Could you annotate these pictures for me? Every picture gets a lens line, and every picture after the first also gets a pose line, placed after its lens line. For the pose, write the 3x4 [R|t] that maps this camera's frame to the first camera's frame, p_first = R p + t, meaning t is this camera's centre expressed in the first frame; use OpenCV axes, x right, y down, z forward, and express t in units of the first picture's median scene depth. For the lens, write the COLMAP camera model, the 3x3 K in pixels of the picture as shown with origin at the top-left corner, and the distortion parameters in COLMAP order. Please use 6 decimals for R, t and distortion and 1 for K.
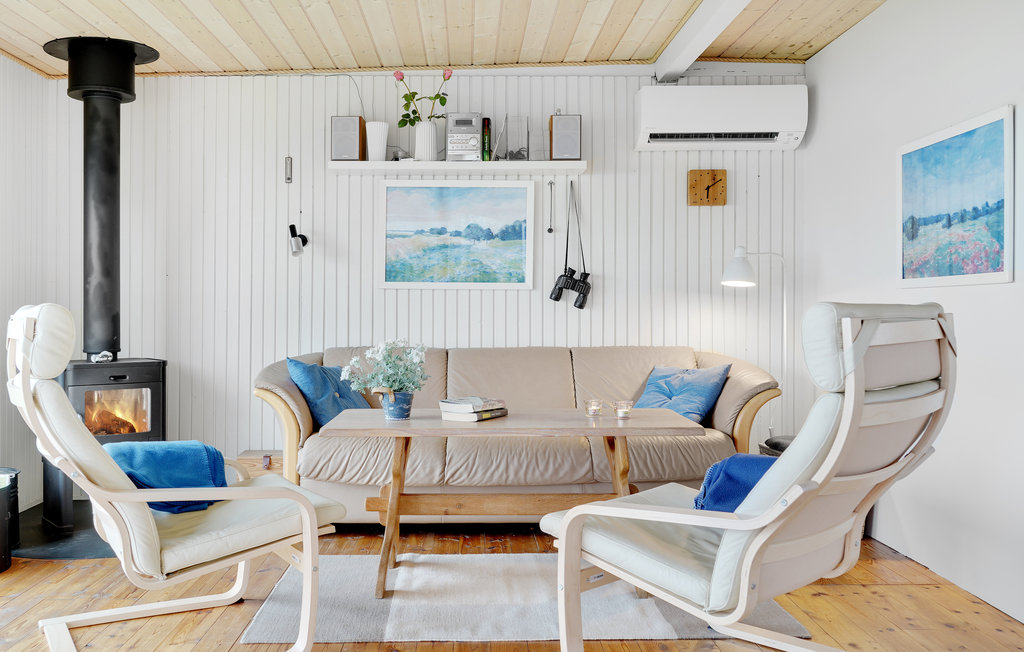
lens RADIAL K [[1043.7, 0, 513.5], [0, 1043.7, 318.8], [0, 0, 1]] dist [-0.015423, 0.004538]
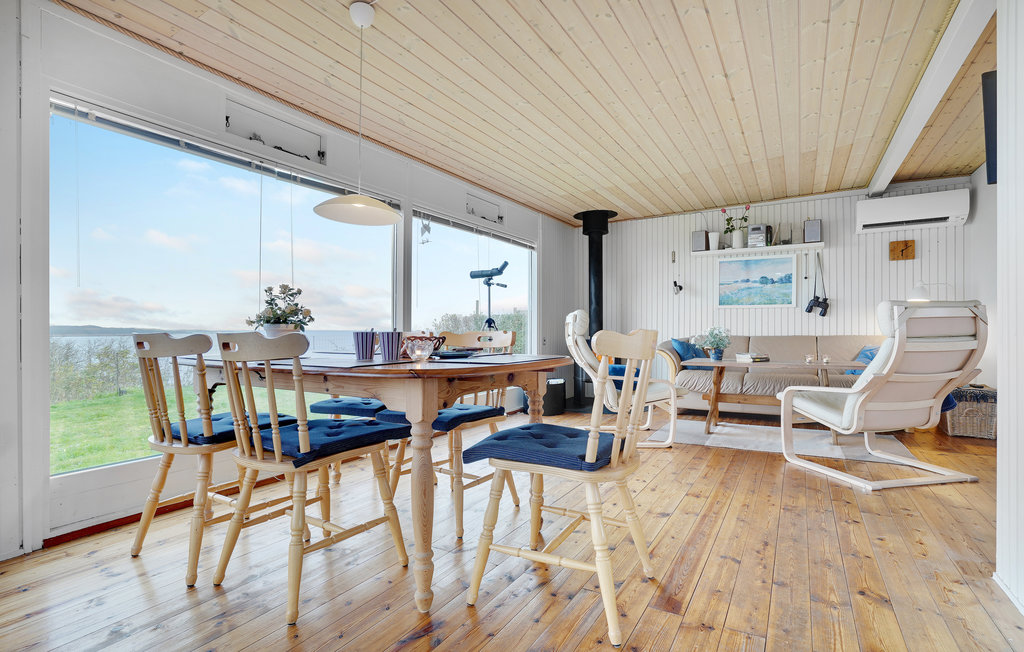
lens RADIAL K [[510.2, 0, 512.0], [0, 510.2, 326.0], [0, 0, 1]] dist [-0.002073, 0.000038]
pose [[0.860215, -0.003617, -0.509919, 0.050483], [-0.001803, 0.999947, -0.010135, 0.020061], [0.509928, 0.009638, 0.860163, -0.139194]]
